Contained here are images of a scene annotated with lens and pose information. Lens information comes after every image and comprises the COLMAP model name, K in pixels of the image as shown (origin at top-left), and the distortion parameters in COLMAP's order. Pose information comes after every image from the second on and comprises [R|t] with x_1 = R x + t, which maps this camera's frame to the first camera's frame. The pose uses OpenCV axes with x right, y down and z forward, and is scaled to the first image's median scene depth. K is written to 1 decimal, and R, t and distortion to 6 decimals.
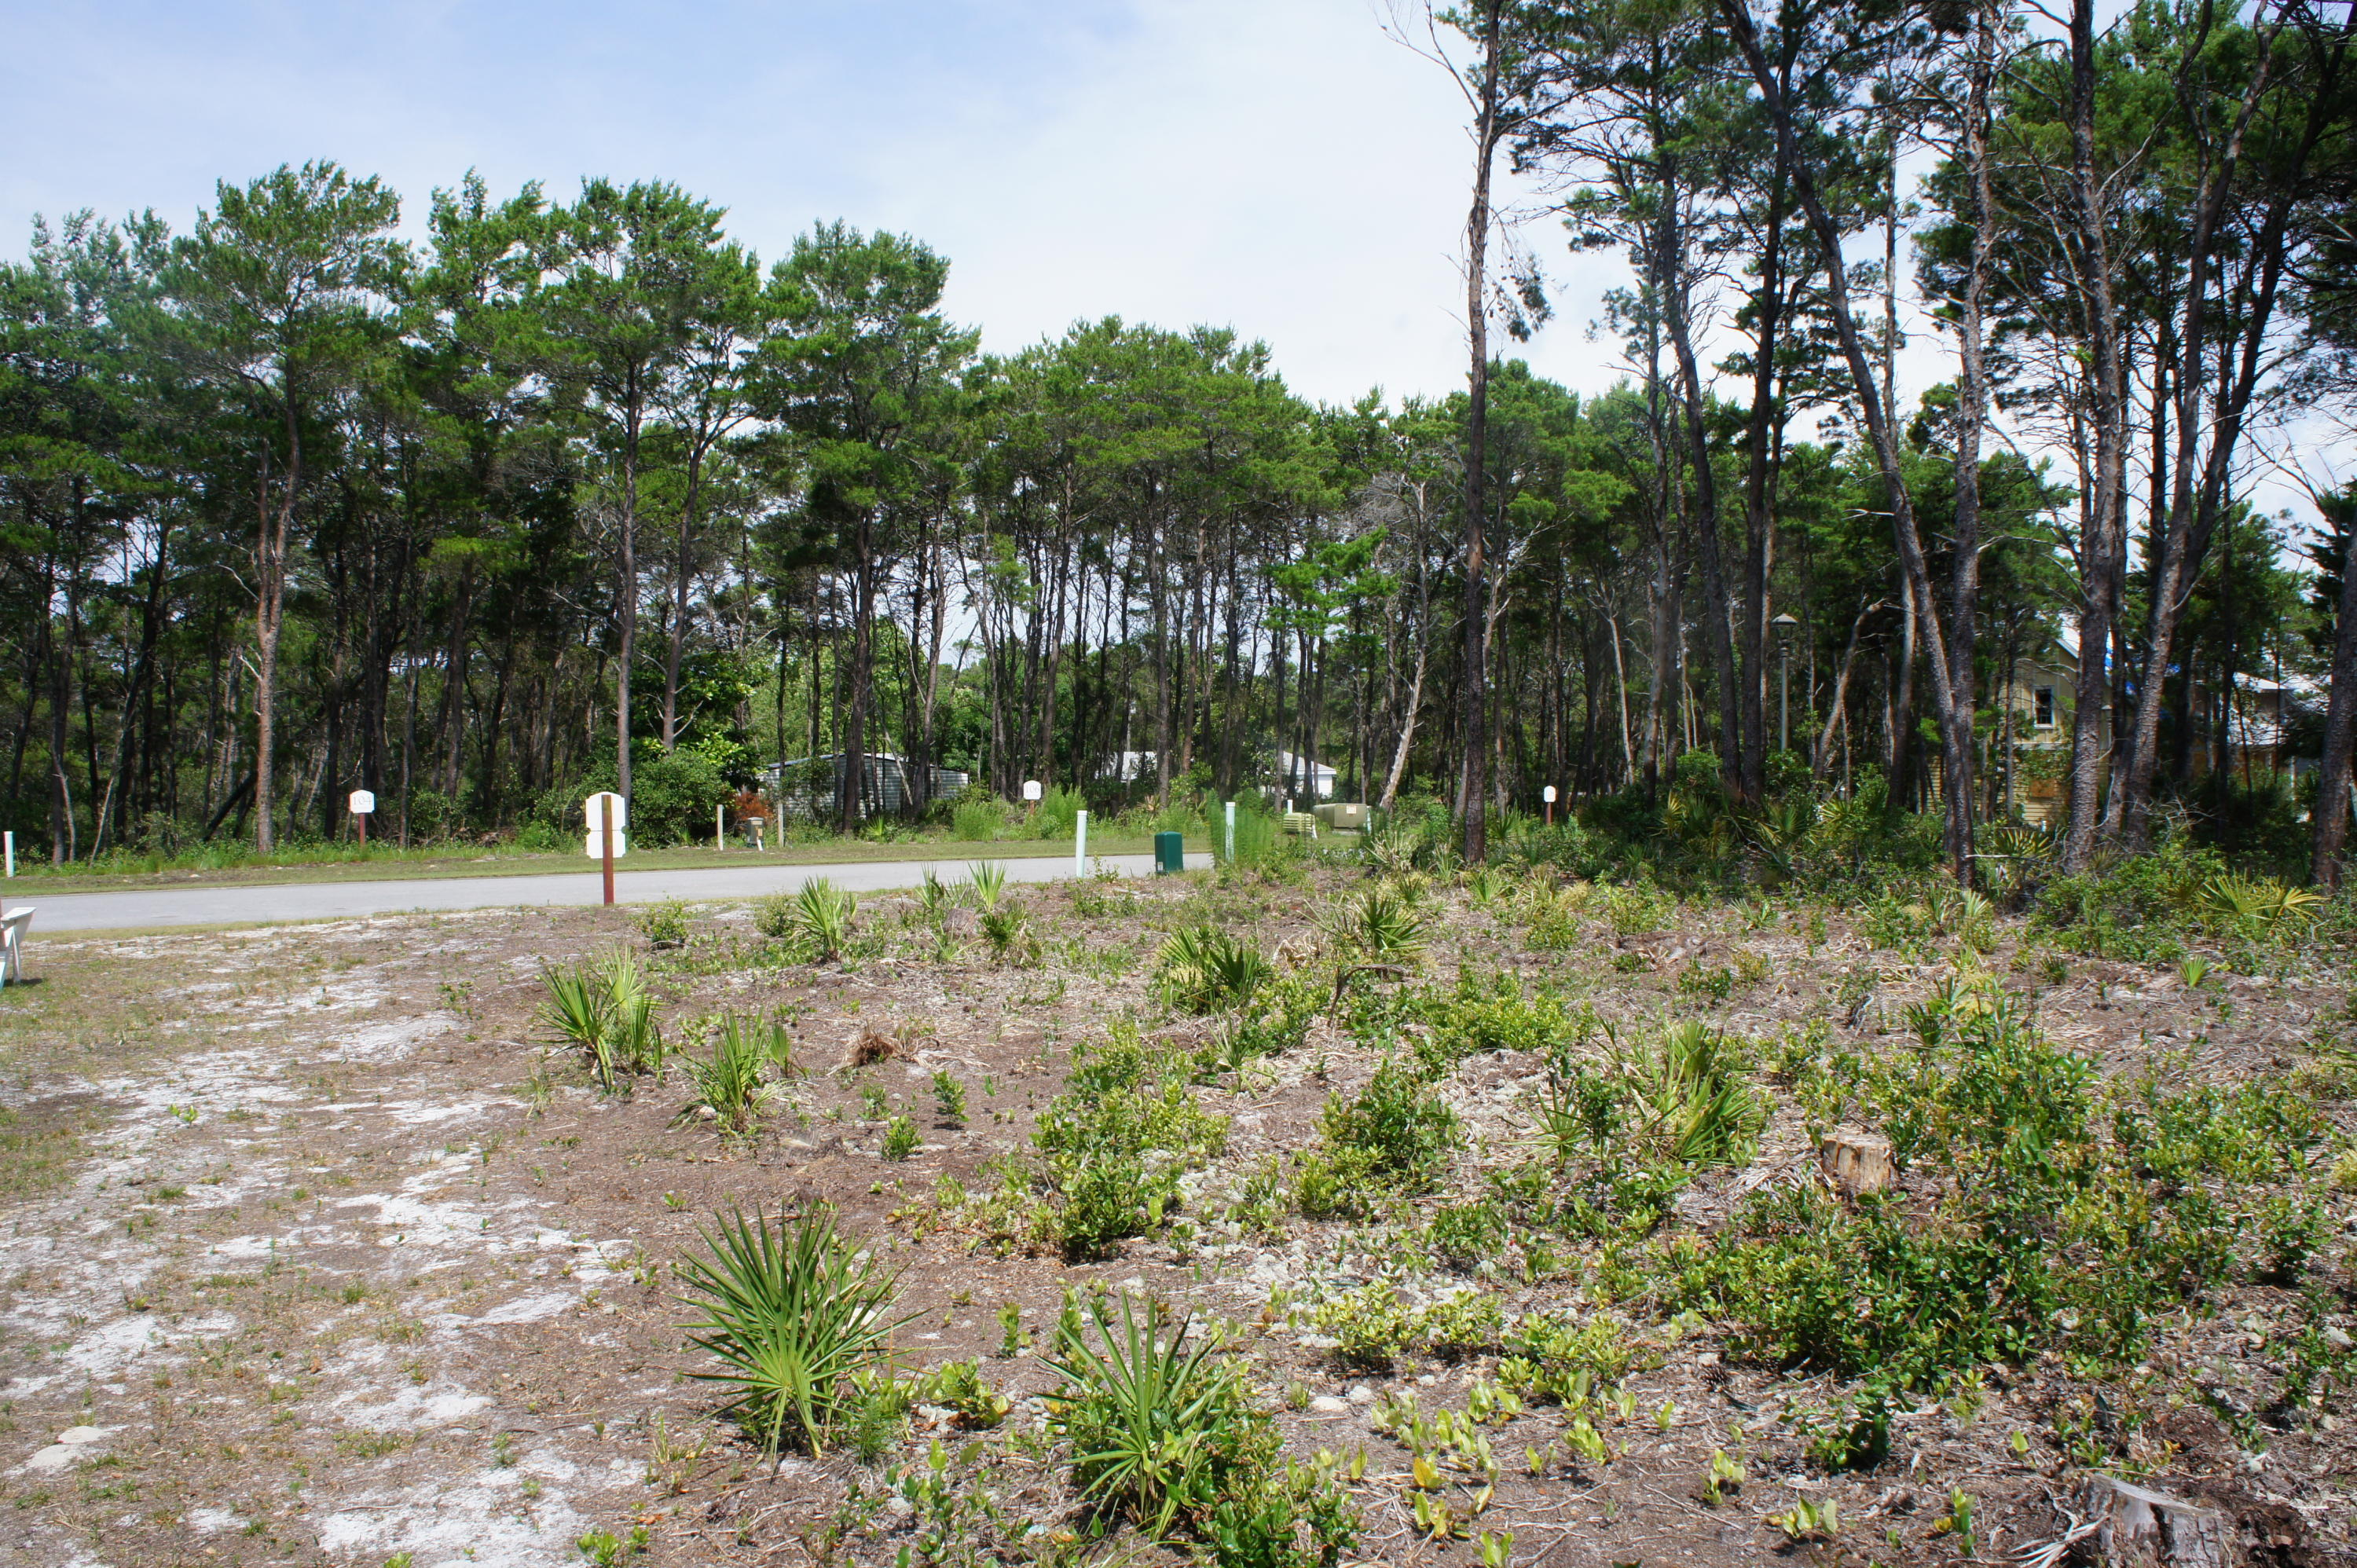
lens RADIAL K [[1836.7, 0, 1178.5], [0, 1836.7, 784.0], [0, 0, 1]] dist [-0.203921, 0.200290]
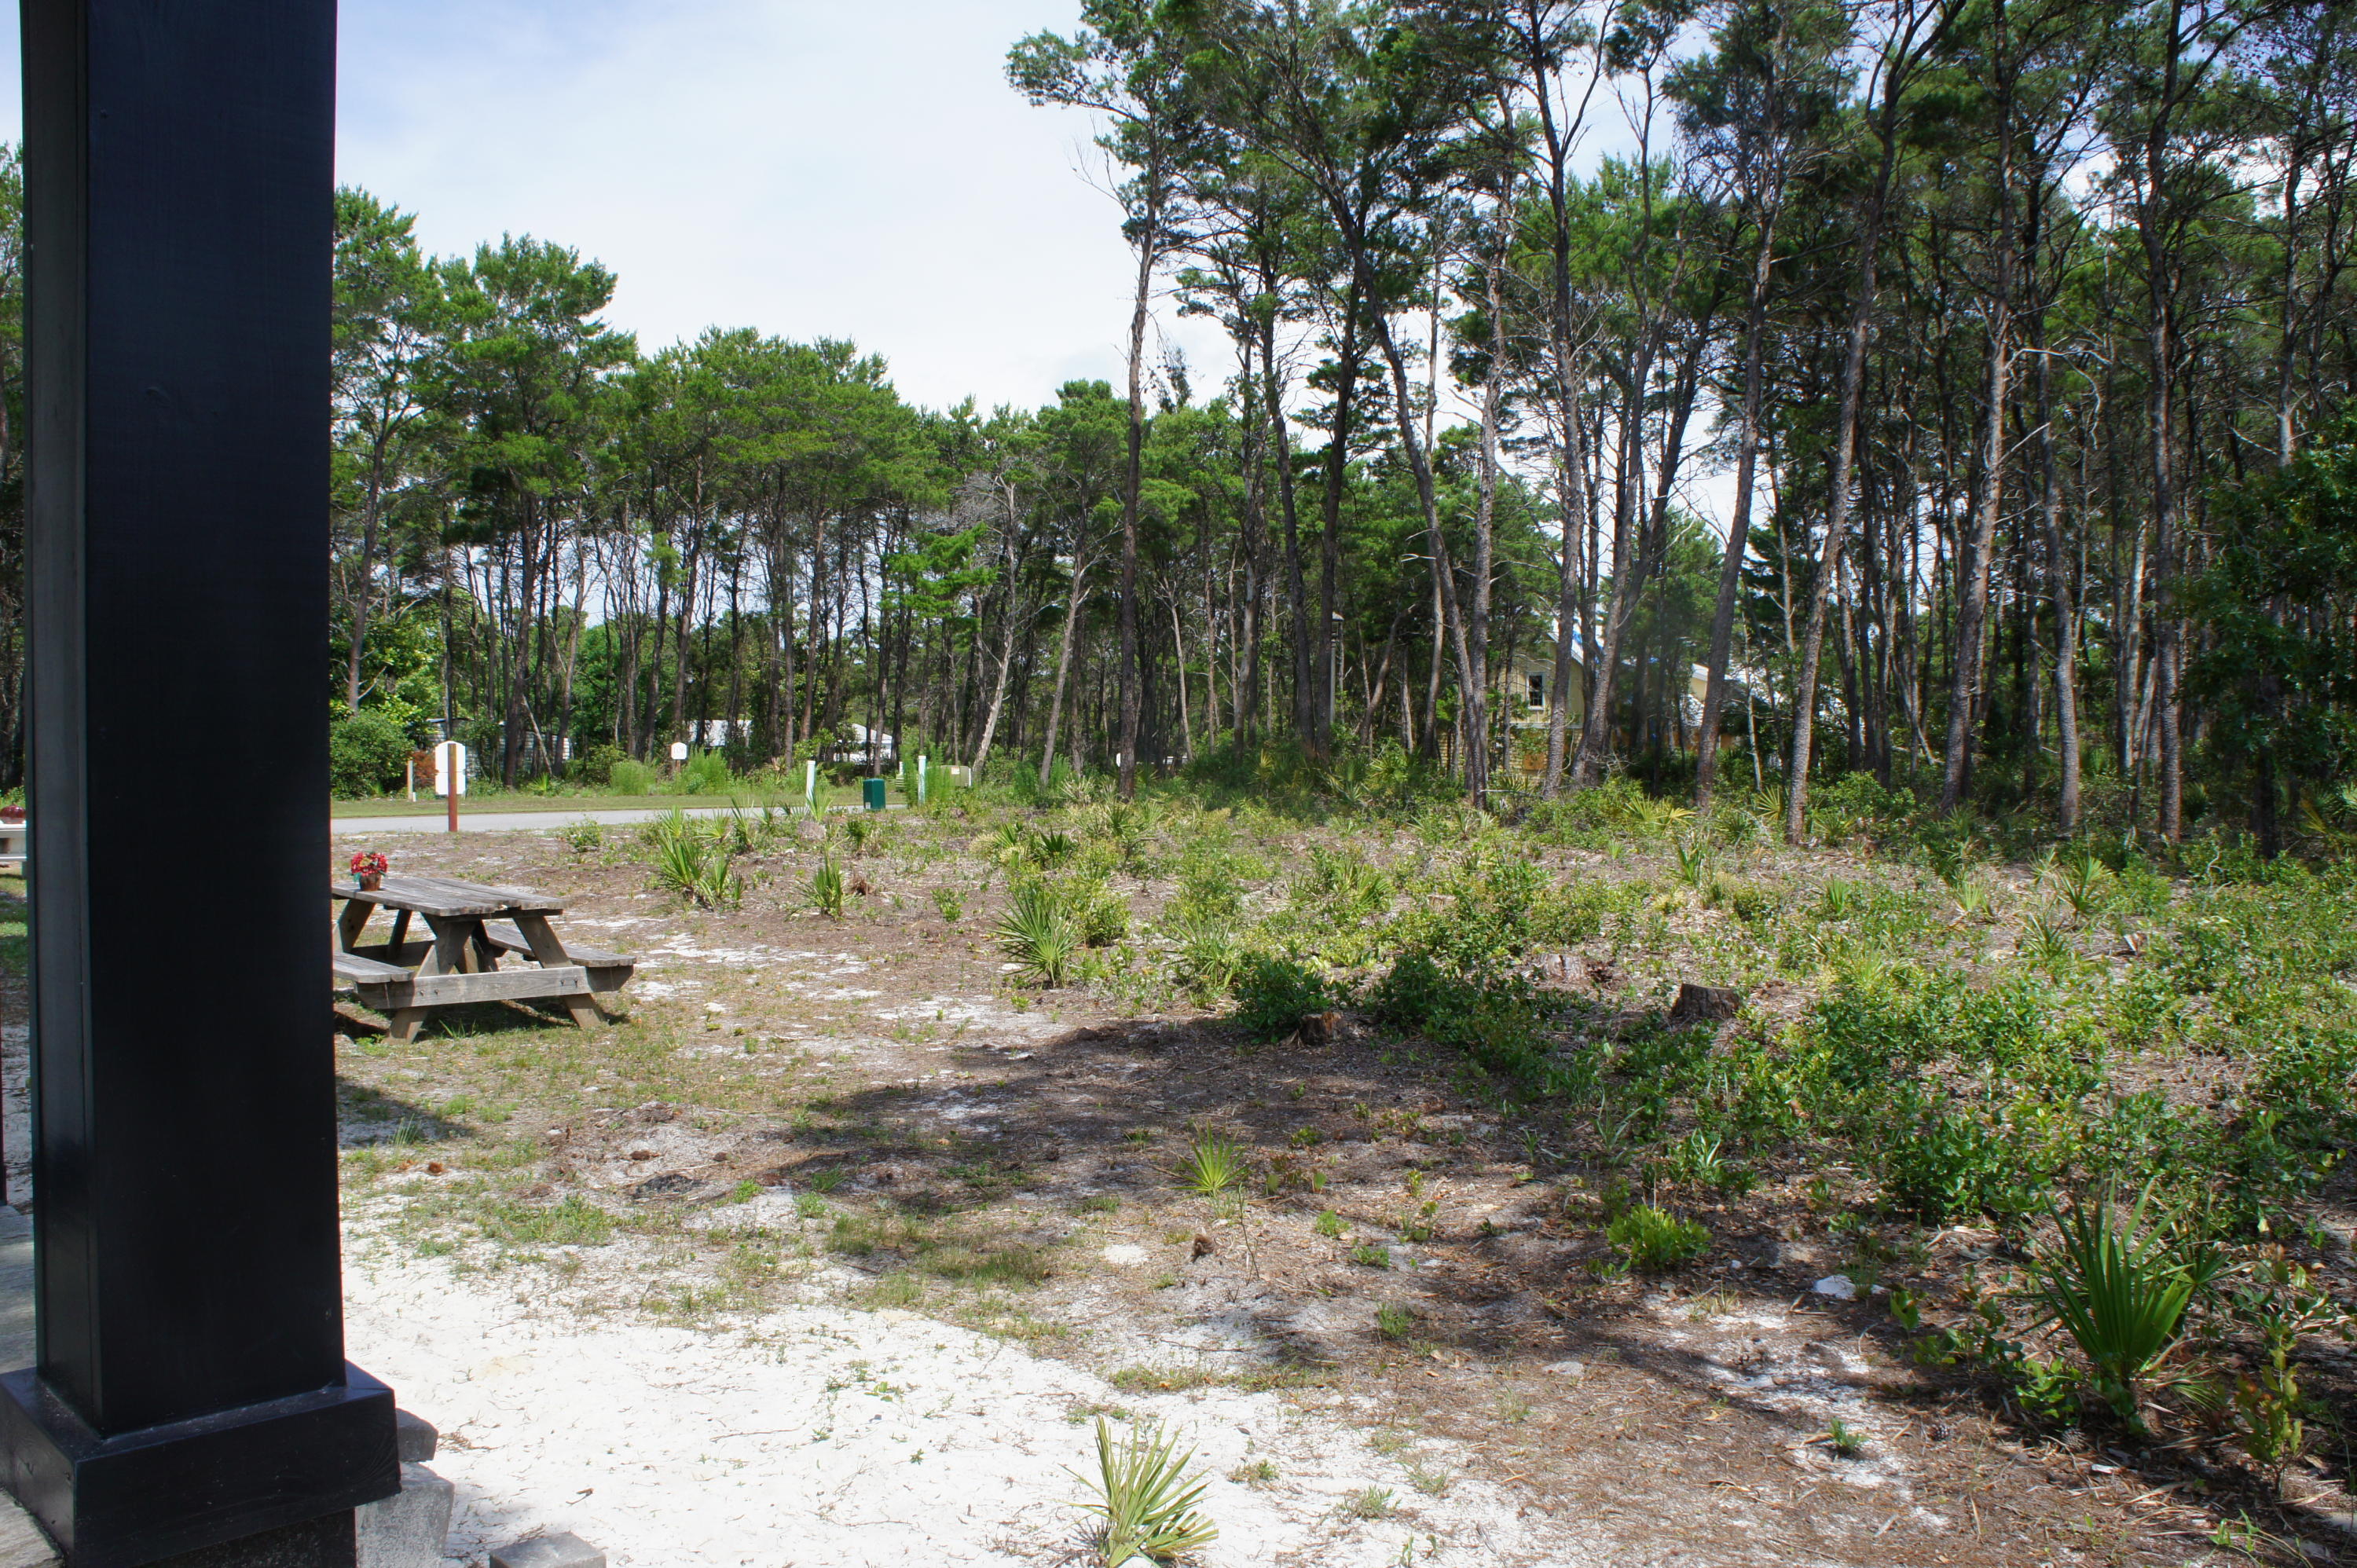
lens RADIAL K [[1836.7, 0, 1178.5], [0, 1836.7, 784.0], [0, 0, 1]] dist [-0.203921, 0.200290]
pose [[0.966046, 0.005145, 0.258320, -0.077061], [-0.008705, 0.999882, 0.012641, 0.007323], [-0.258225, -0.014461, 0.965977, -0.161802]]
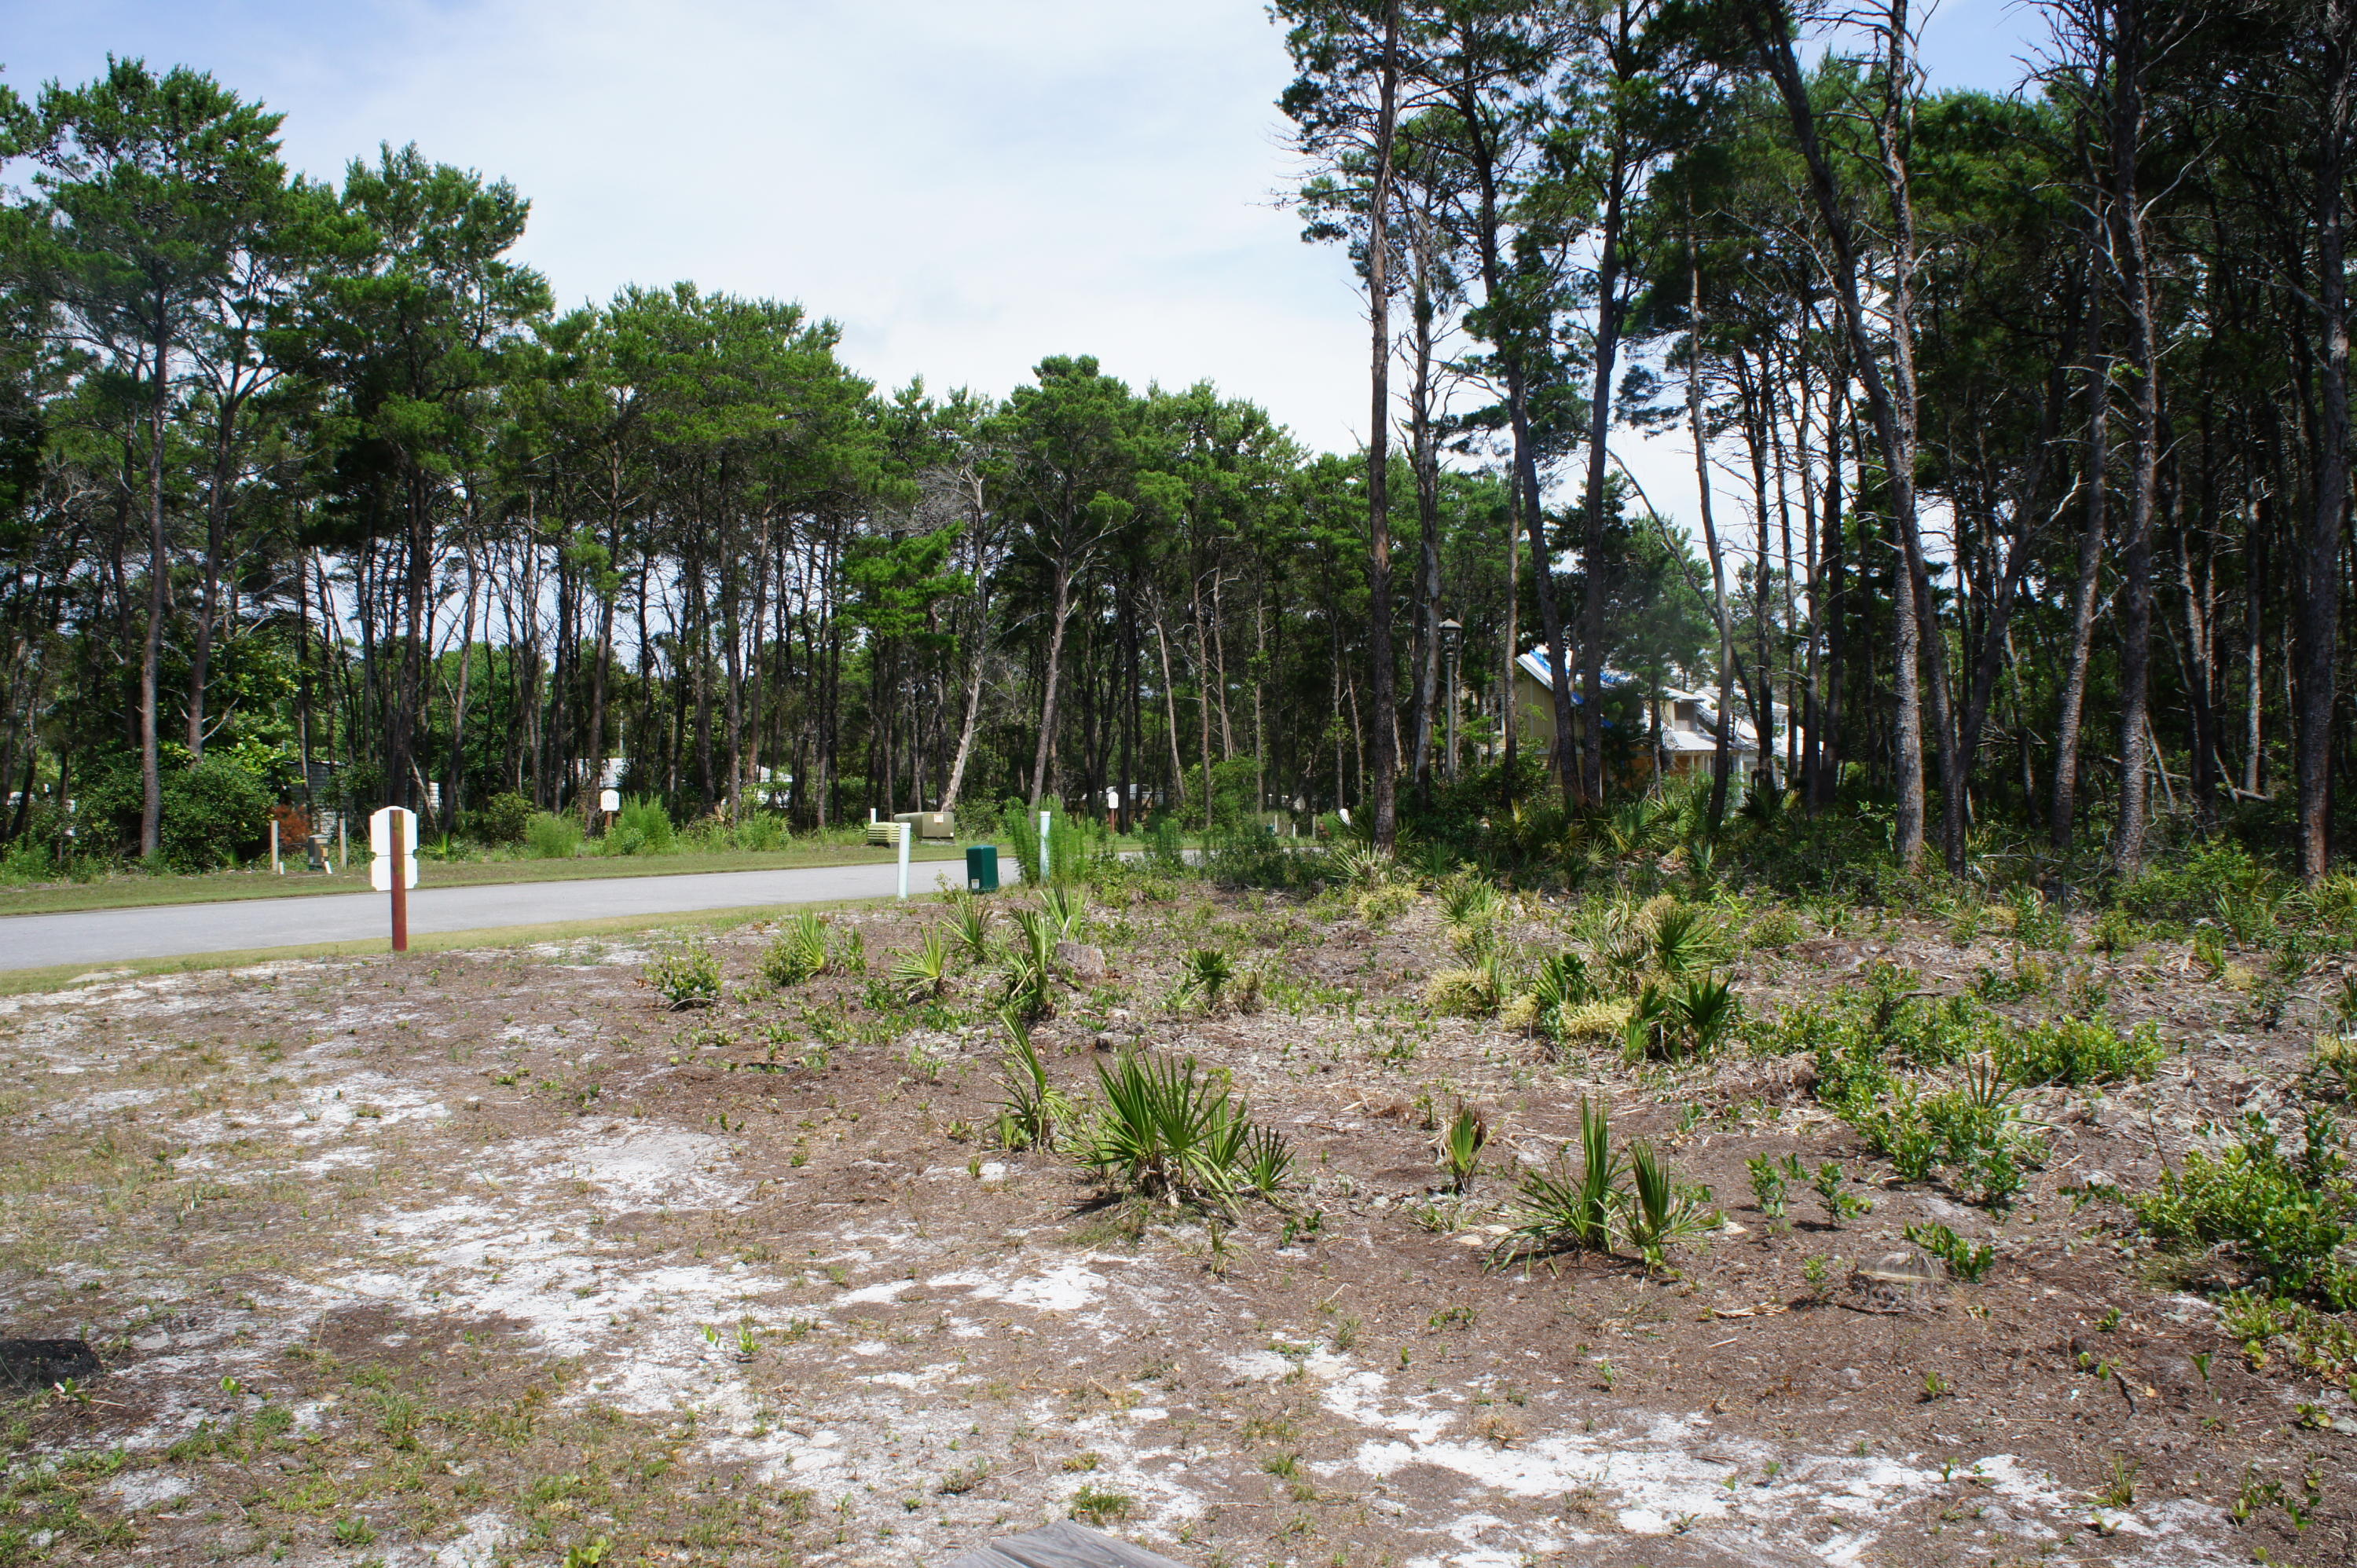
lens RADIAL K [[1855.3, 0, 1132.2], [0, 1855.3, 774.1], [0, 0, 1]] dist [-0.124468, 0.072573]
pose [[0.946559, -0.003752, 0.322508, -0.140115], [0.006811, 0.999942, -0.008358, -0.000517], [-0.322457, 0.010108, 0.946530, 0.066886]]
